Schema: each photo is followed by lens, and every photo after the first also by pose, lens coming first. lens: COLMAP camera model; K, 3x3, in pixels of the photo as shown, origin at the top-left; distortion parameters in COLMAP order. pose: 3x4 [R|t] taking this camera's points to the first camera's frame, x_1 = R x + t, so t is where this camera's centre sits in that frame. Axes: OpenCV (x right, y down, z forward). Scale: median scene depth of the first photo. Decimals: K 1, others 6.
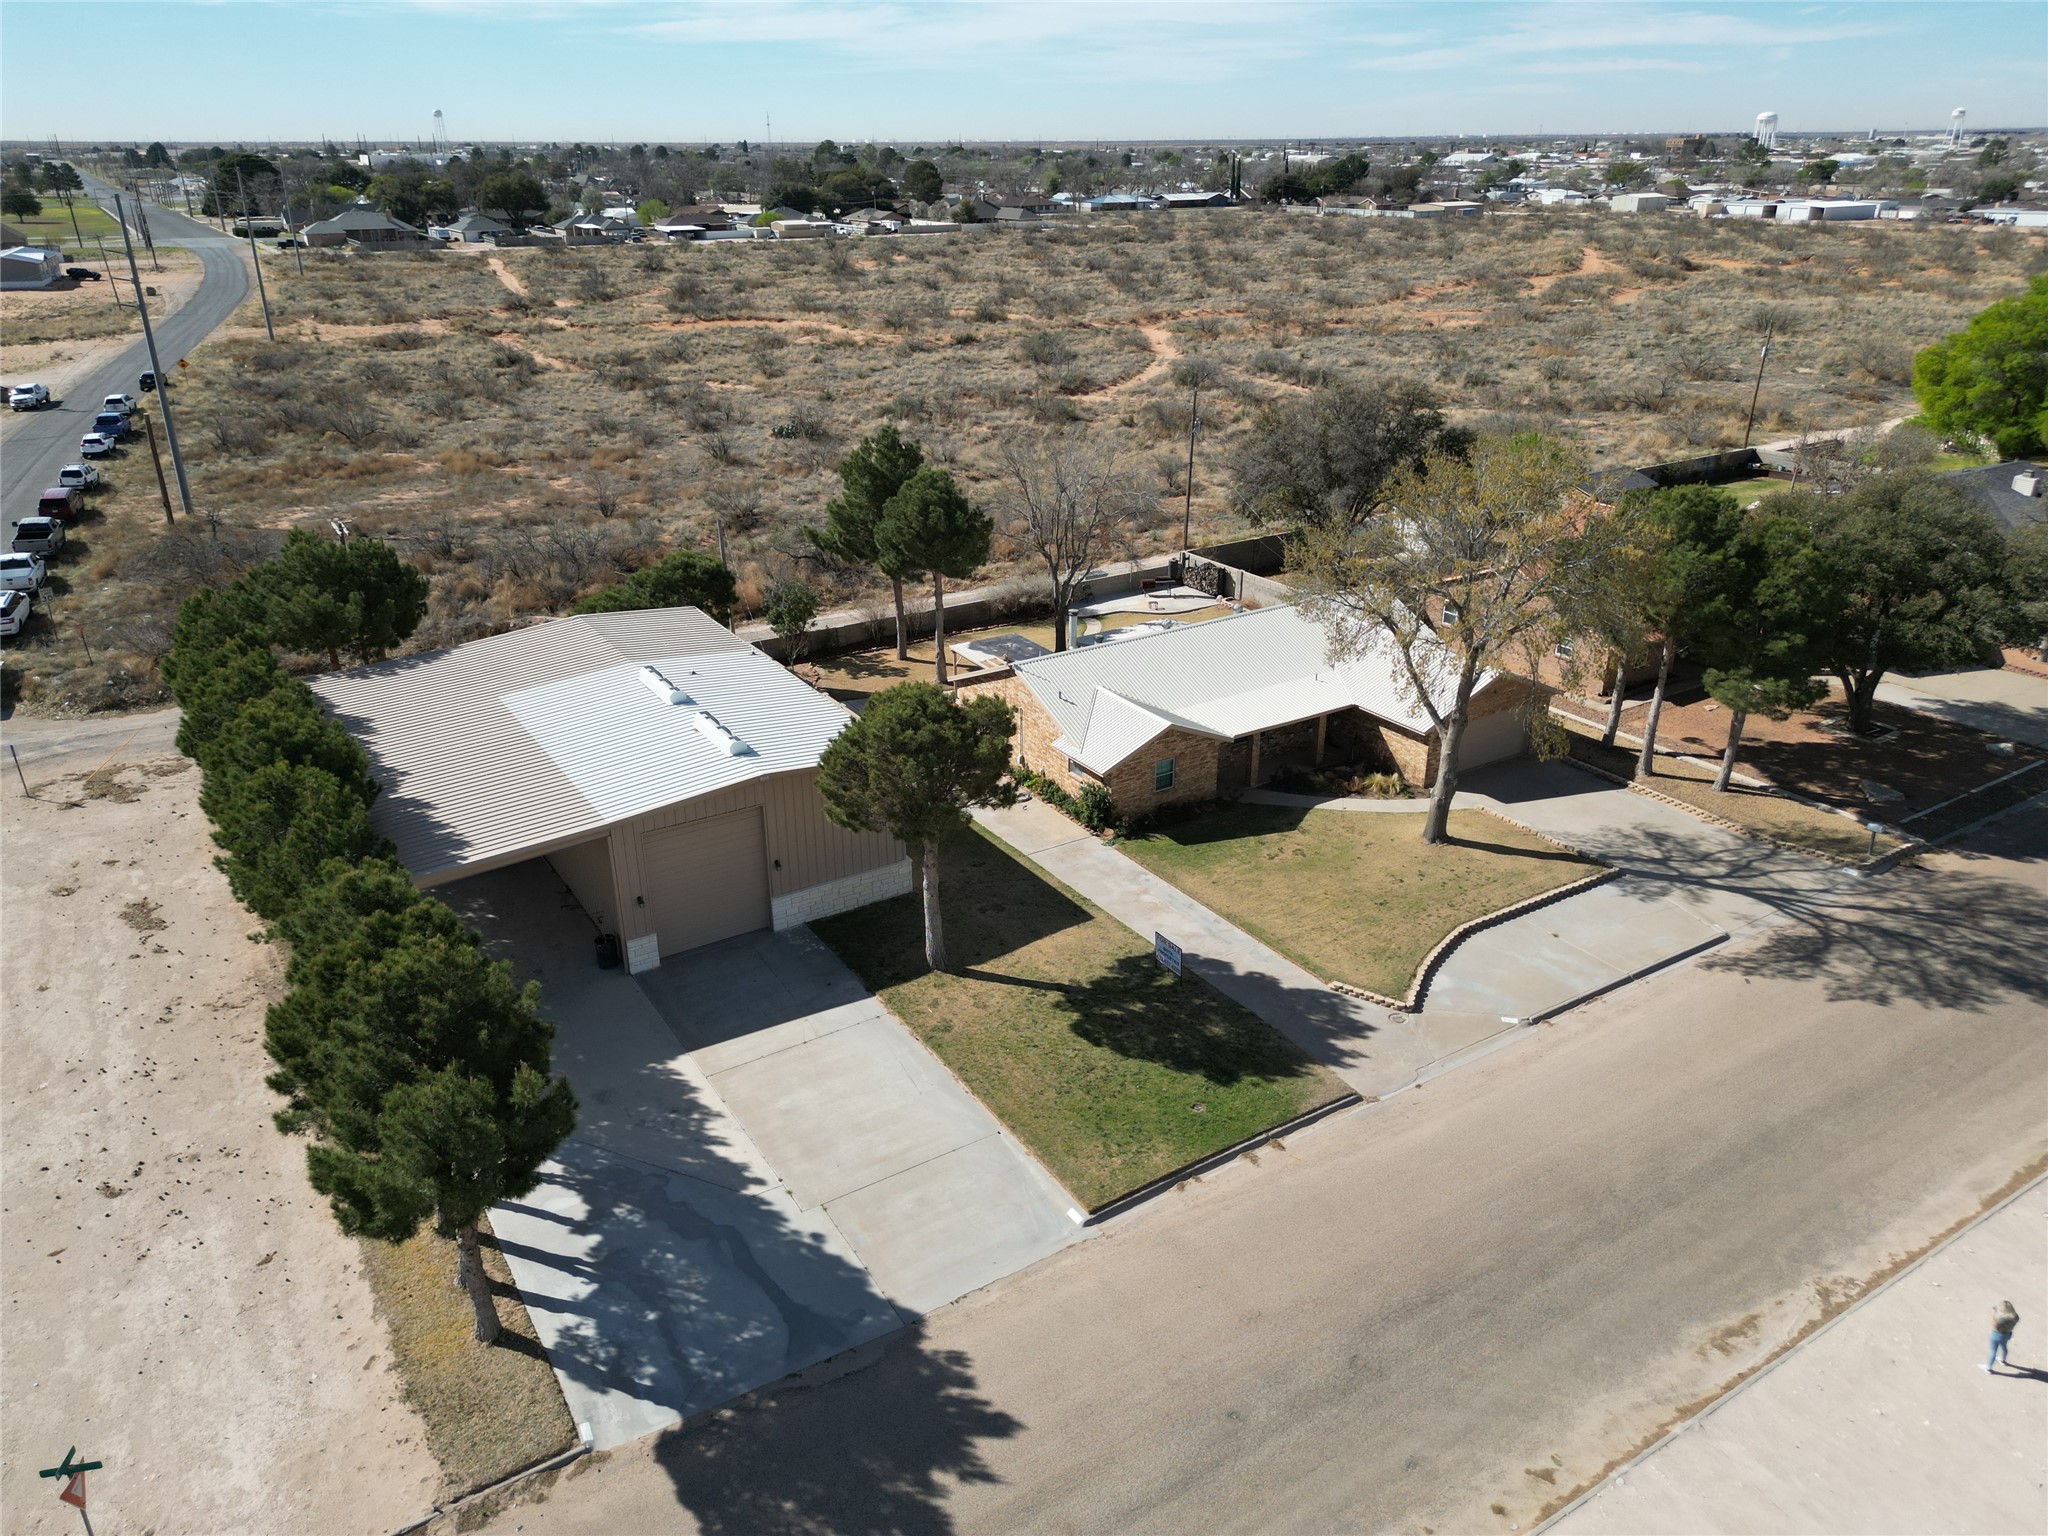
lens RADIAL K [[1431.9, 0, 1024.0], [0, 1431.9, 768.0], [0, 0, 1]] dist [0.077674, -0.084960]
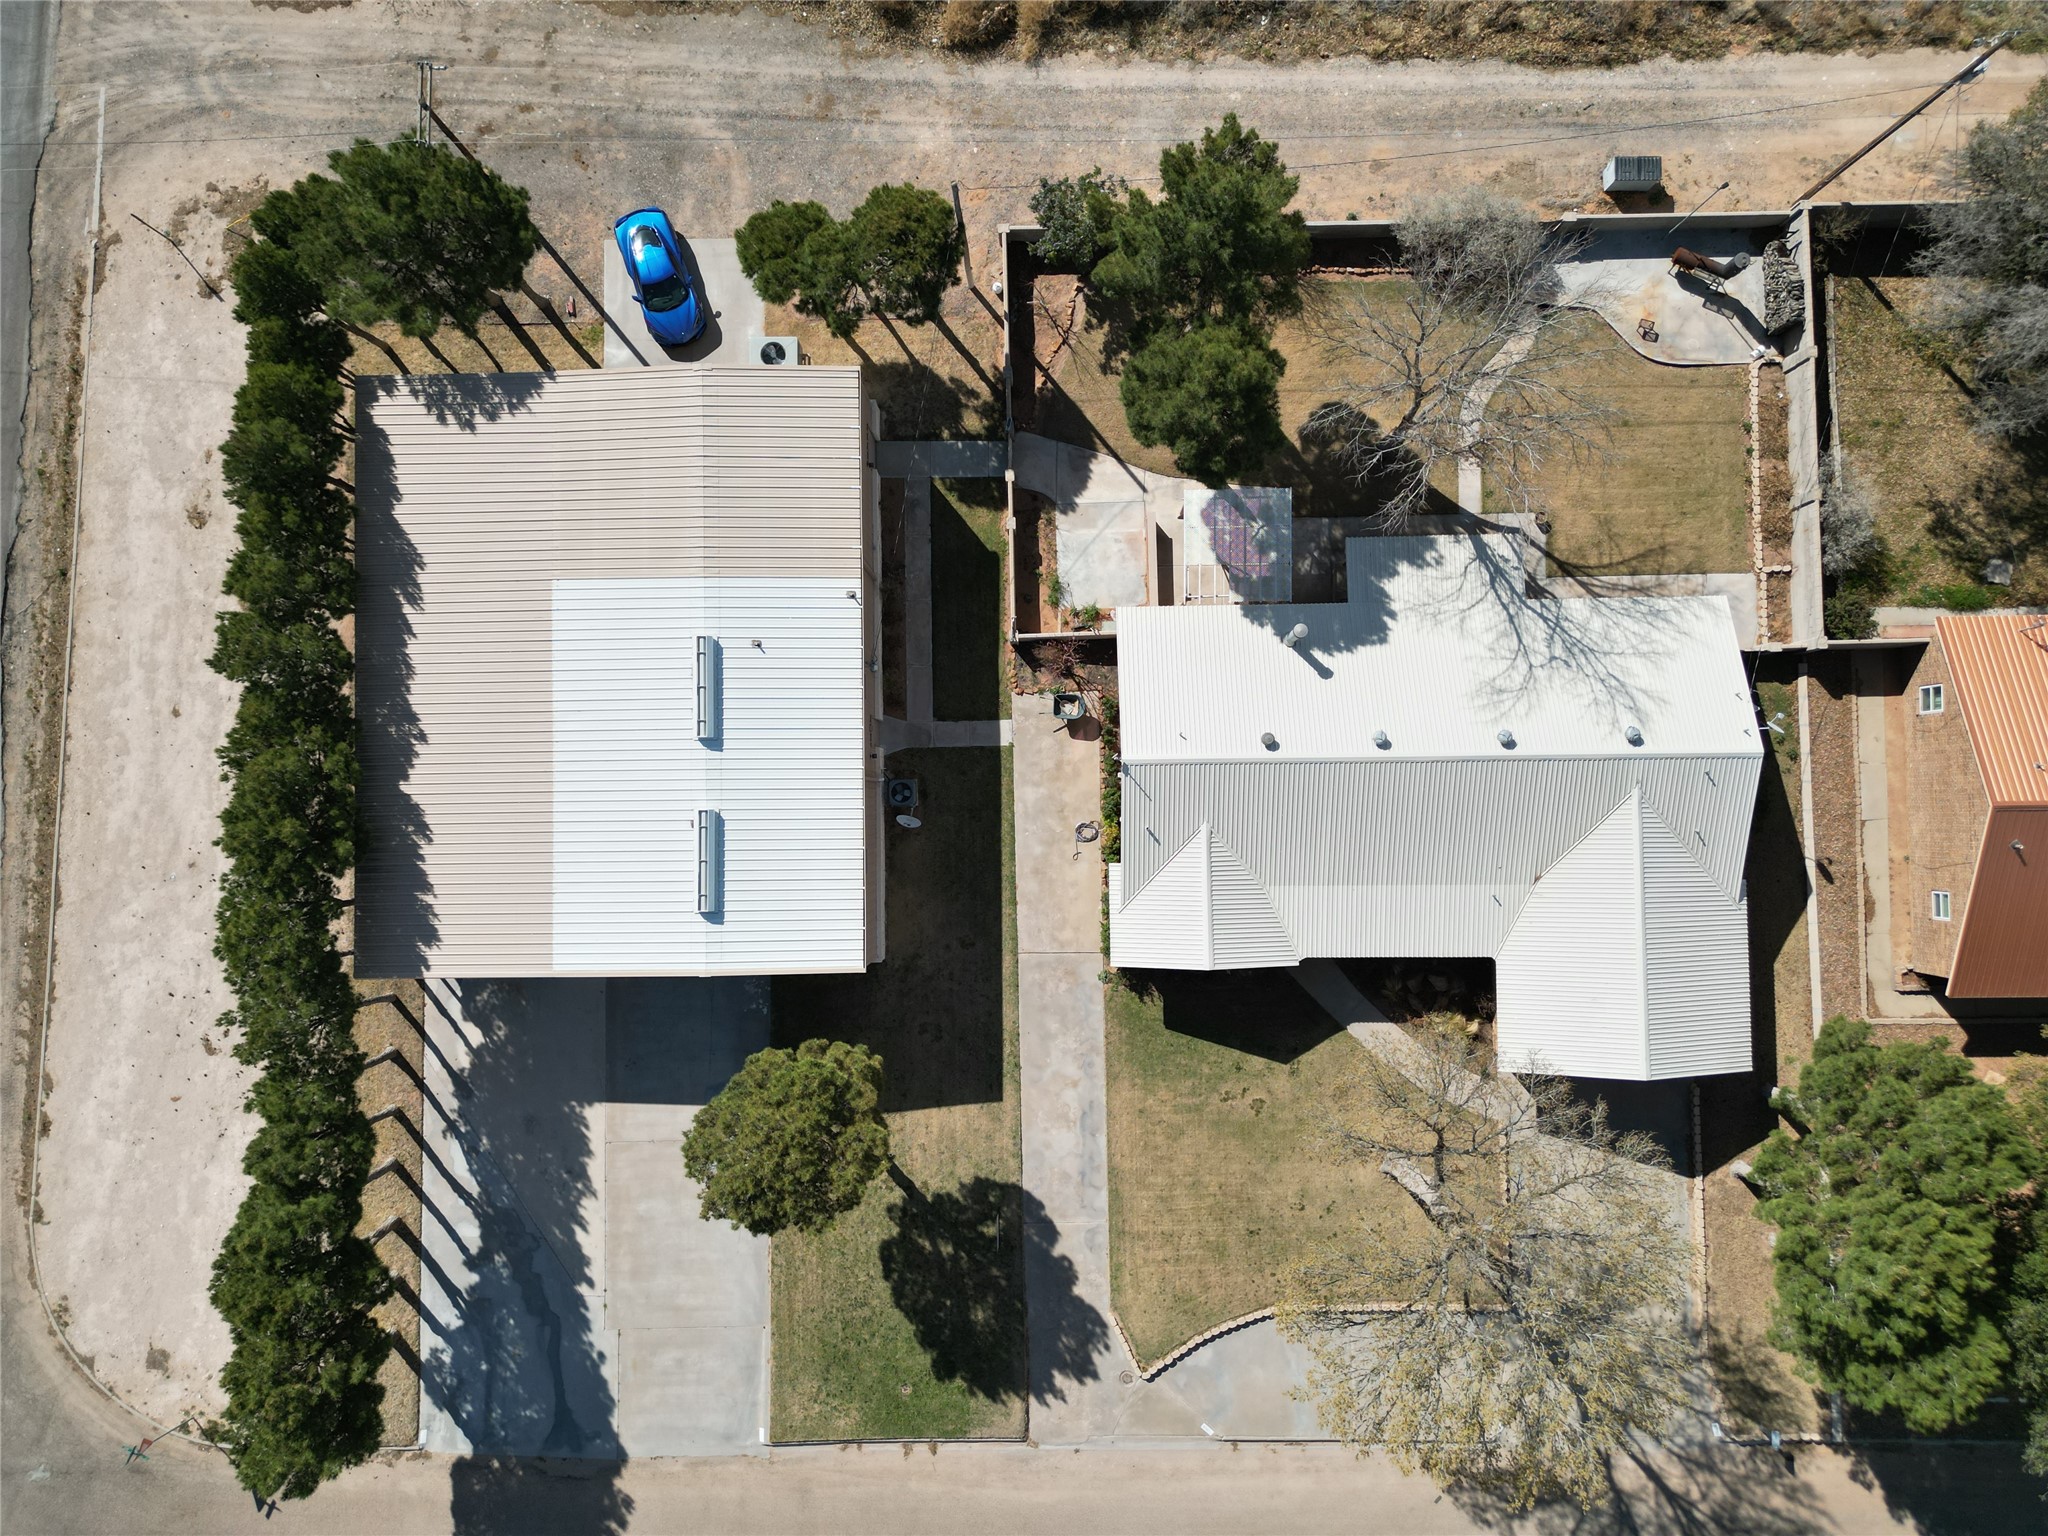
lens RADIAL K [[1468.0, 0, 1024.0], [0, 1468.0, 768.0], [0, 0, 1]] dist [0.075111, -0.093627]
pose [[0.849623, 0.526691, -0.027145, -0.039286], [-0.197530, 0.365522, 0.909602, -1.032628], [0.489001, -0.767457, 0.414593, 0.789313]]
